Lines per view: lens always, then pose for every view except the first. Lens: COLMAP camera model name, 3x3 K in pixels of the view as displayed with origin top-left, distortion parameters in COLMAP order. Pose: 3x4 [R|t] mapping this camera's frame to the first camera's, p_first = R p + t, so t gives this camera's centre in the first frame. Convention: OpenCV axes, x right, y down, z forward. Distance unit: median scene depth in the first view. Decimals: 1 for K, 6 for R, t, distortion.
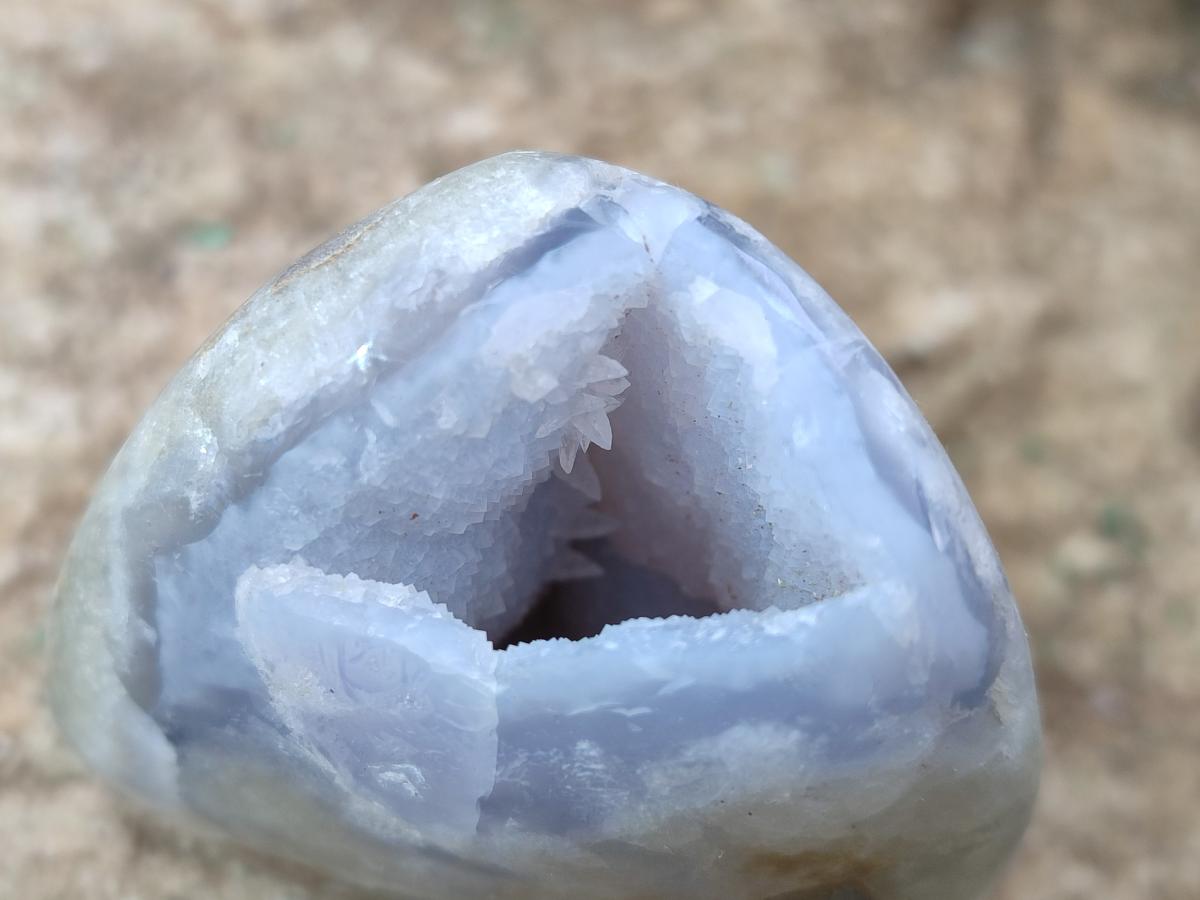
lens RADIAL K [[1736.6, 0, 600.0], [0, 1736.6, 450.0], [0, 0, 1]] dist [0.143078, -1.075205]
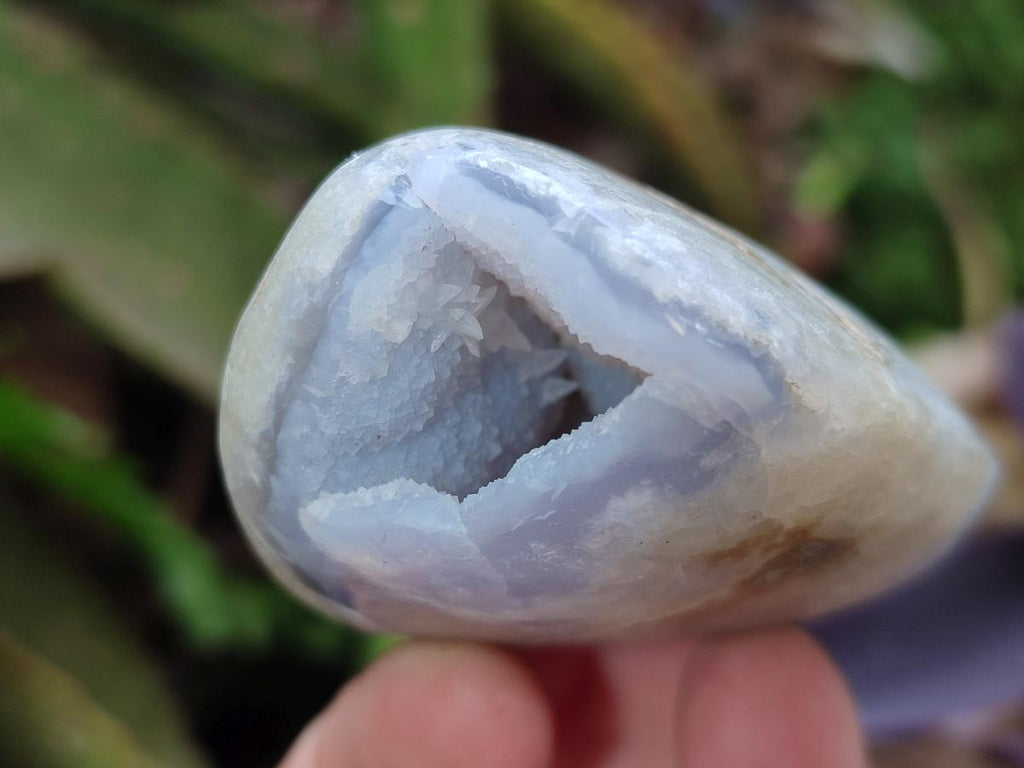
lens RADIAL K [[1481.9, 0, 512.0], [0, 1481.9, 384.0], [0, 0, 1]] dist [0.143078, -1.075205]
pose [[0.870414, -0.381200, -0.311554, 0.401052], [0.422383, 0.903327, 0.074786, -0.048265], [0.252927, -0.196690, 0.947281, -0.135424]]
